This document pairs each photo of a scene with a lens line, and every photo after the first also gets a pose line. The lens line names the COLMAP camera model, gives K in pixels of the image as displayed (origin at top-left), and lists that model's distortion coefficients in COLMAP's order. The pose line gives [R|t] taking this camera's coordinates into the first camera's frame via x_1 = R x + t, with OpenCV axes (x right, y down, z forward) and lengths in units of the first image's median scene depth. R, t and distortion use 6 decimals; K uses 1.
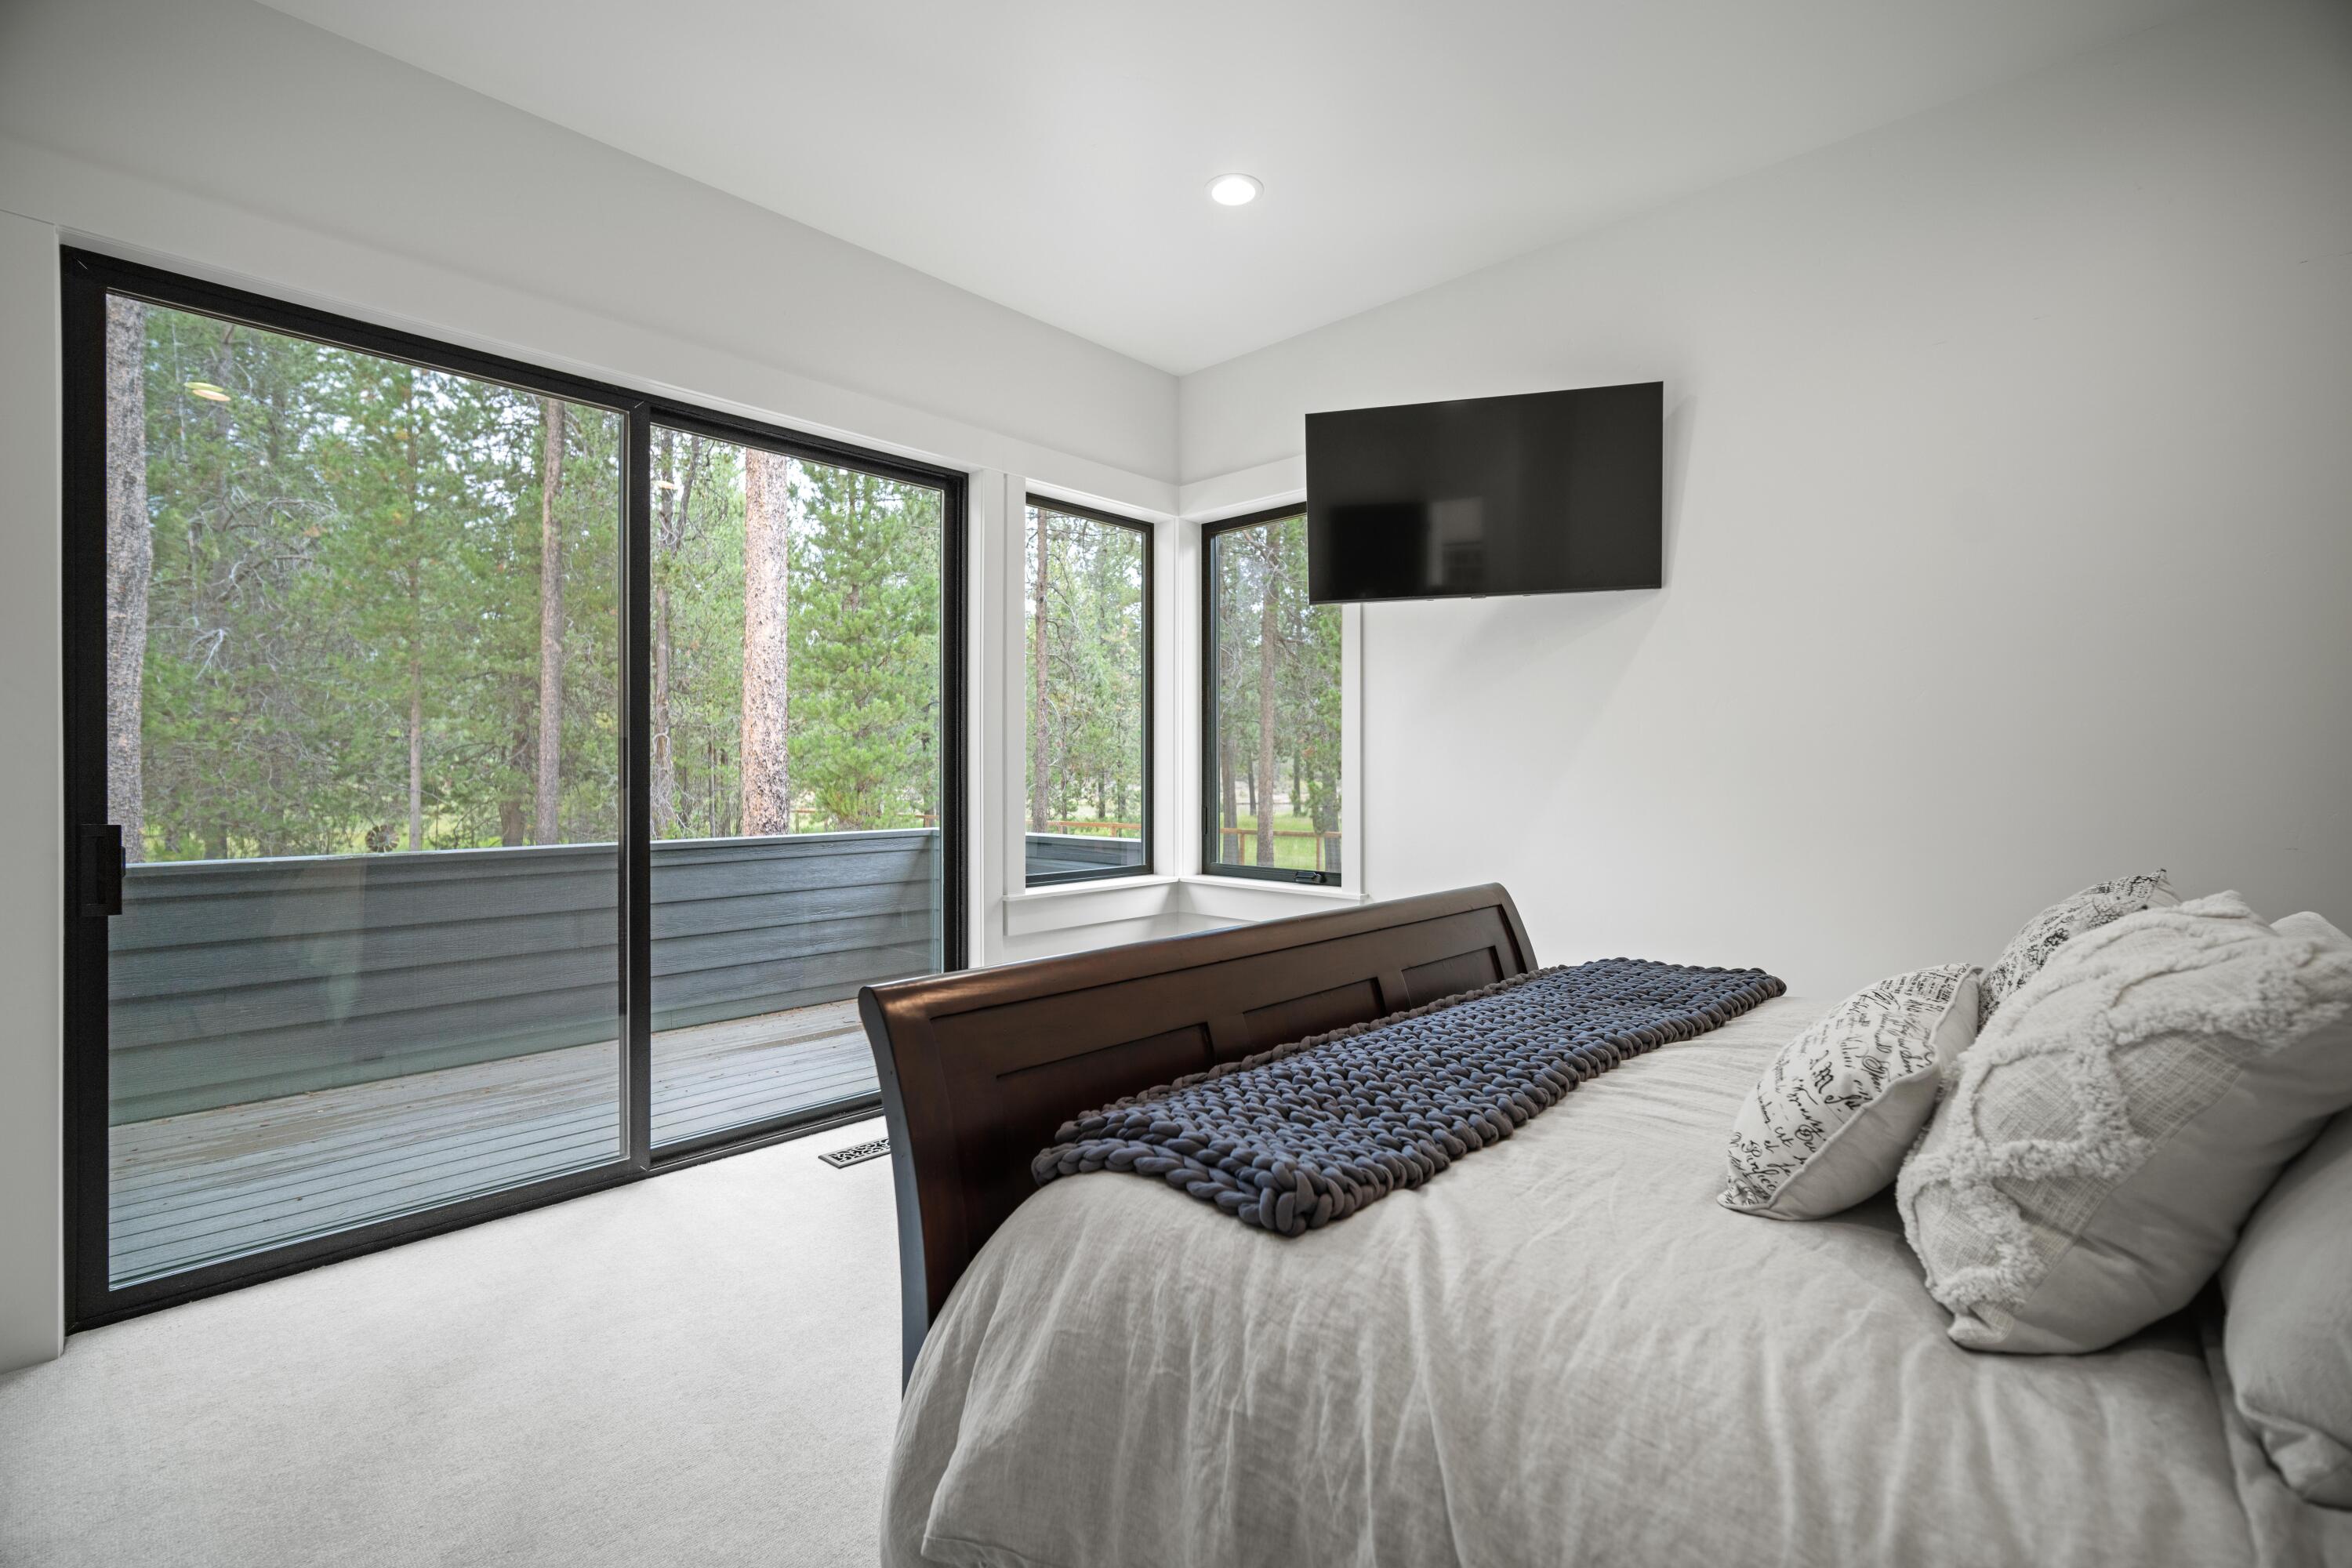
lens RADIAL K [[1024.7, 0, 1174.8], [0, 1024.7, 777.4], [0, 0, 1]] dist [-0.012373, 0.002430]
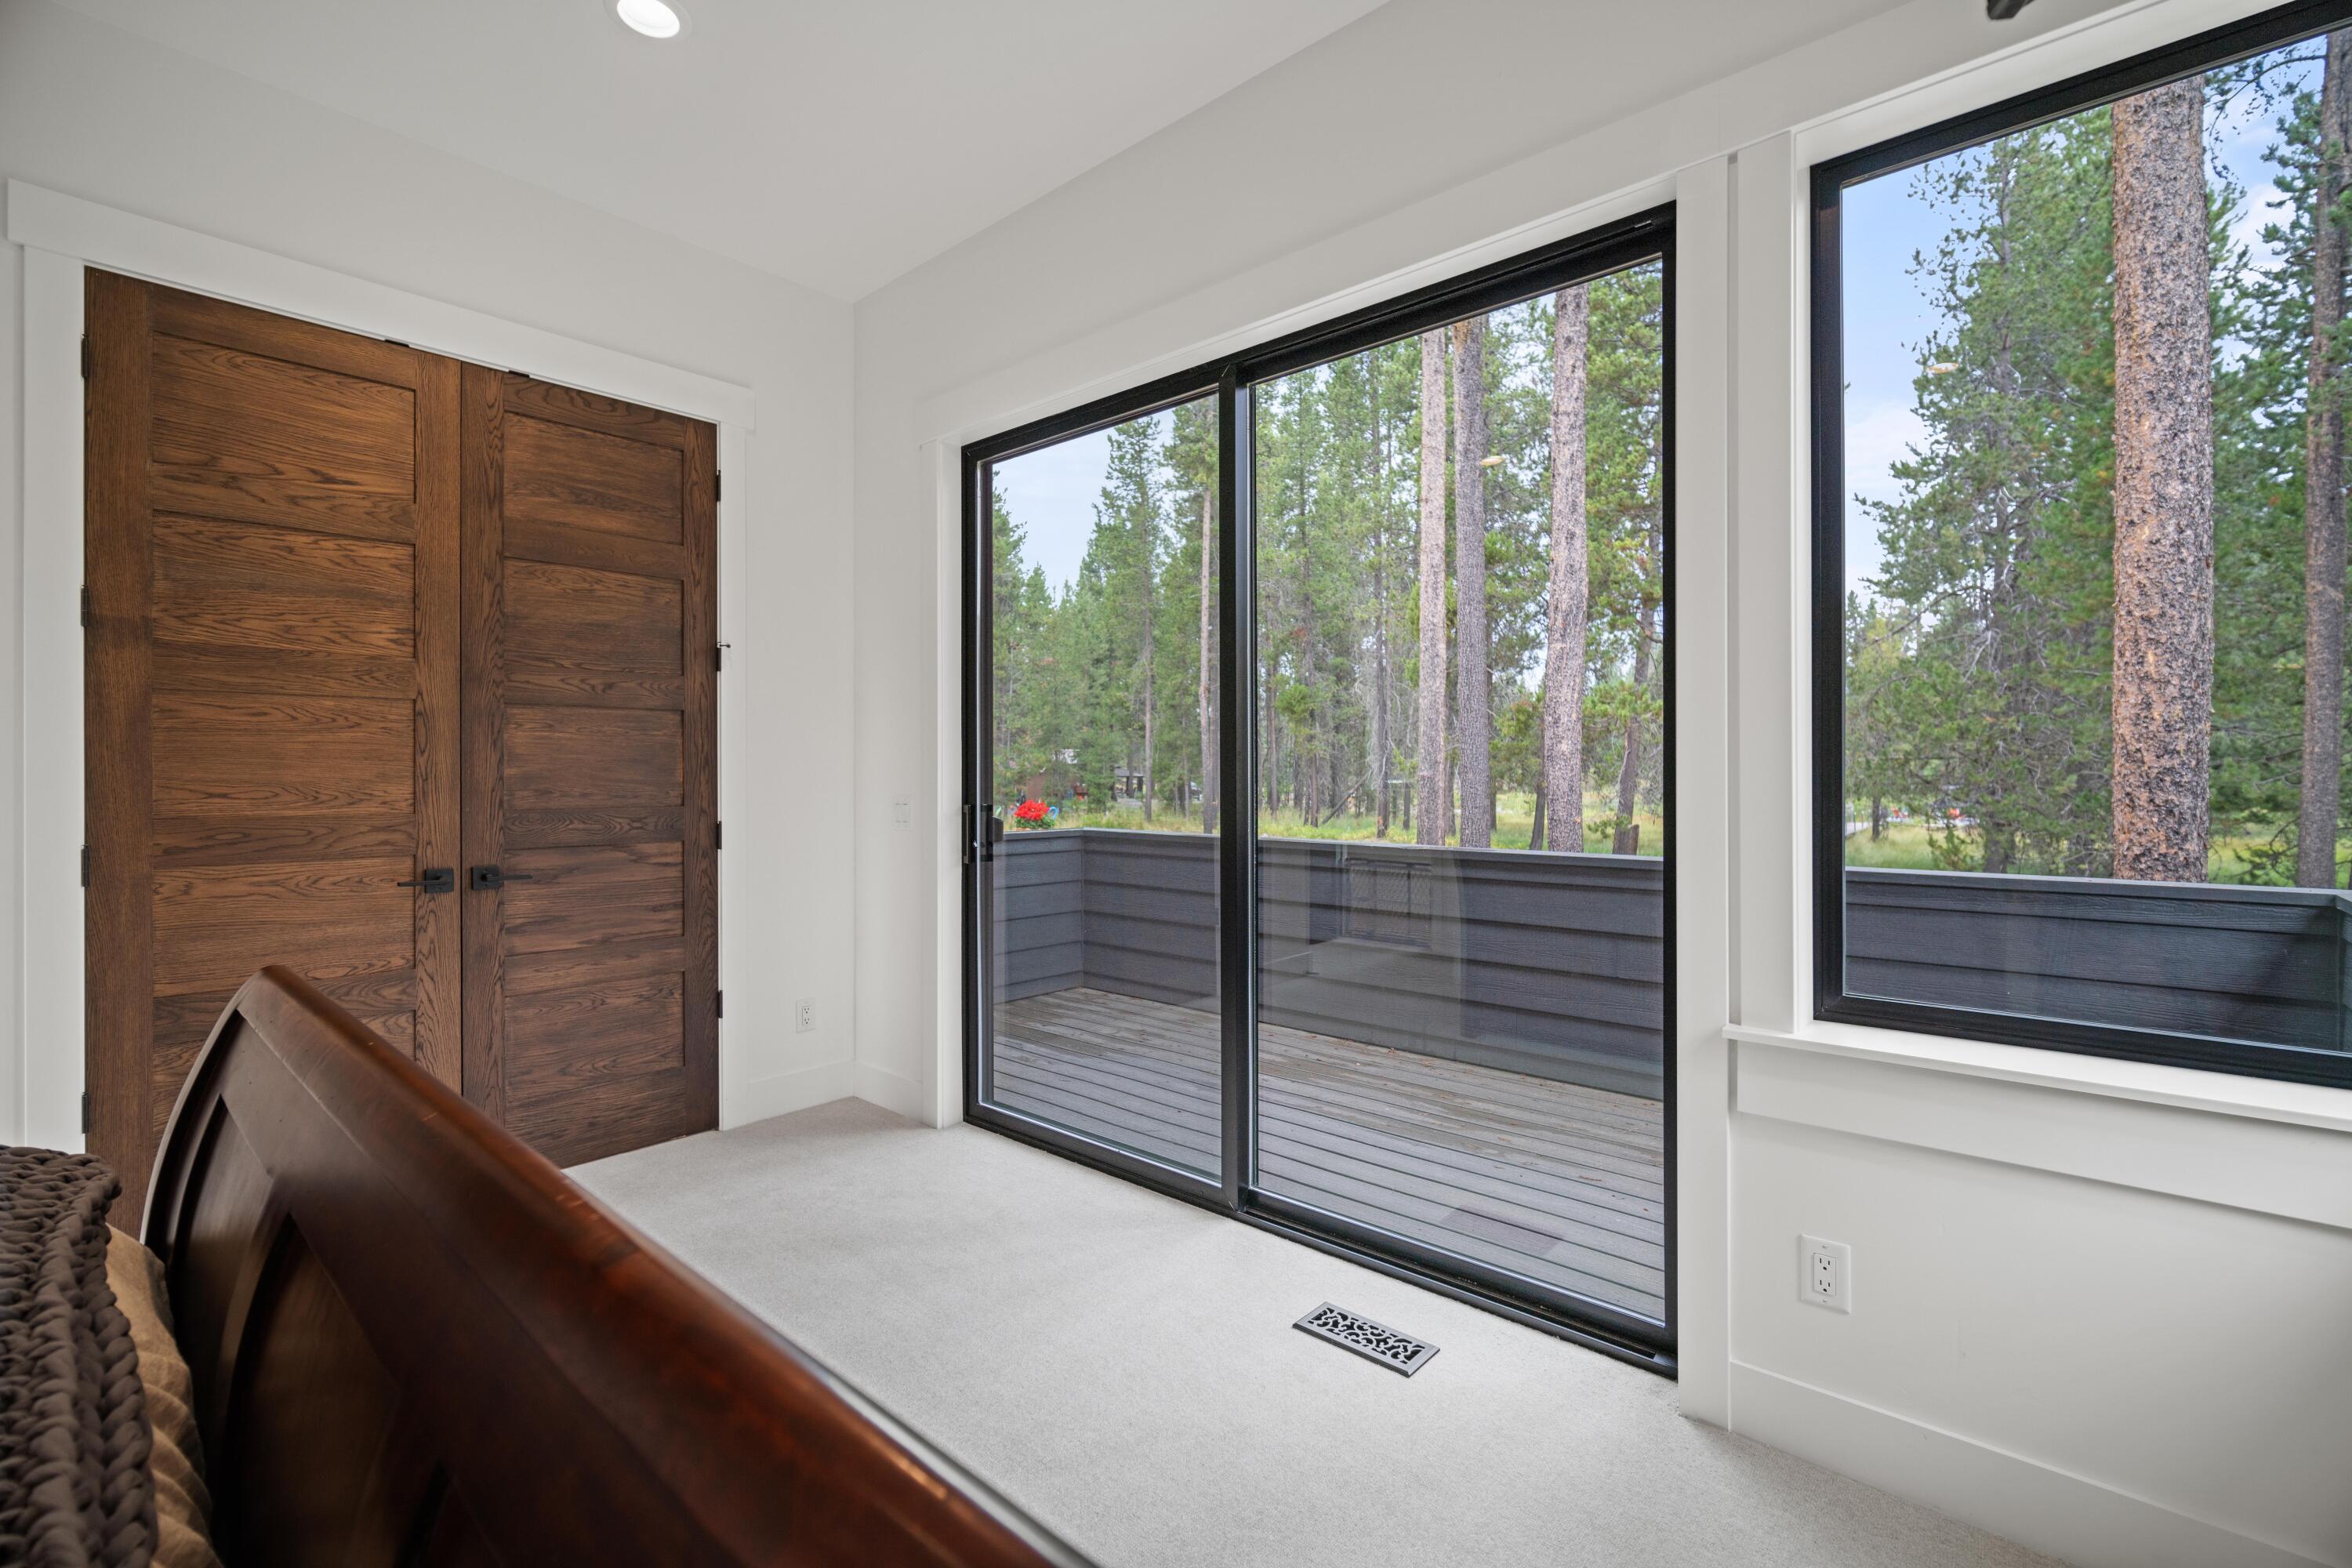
lens RADIAL K [[1024.7, 0, 1174.2], [0, 1024.7, 781.1], [0, 0, 1]] dist [-0.012373, 0.002430]
pose [[0.029180, 0.007822, -0.999544, 0.281769], [-0.000842, 0.999969, 0.007801, -0.004421], [0.999574, 0.000614, 0.029186, 0.657798]]
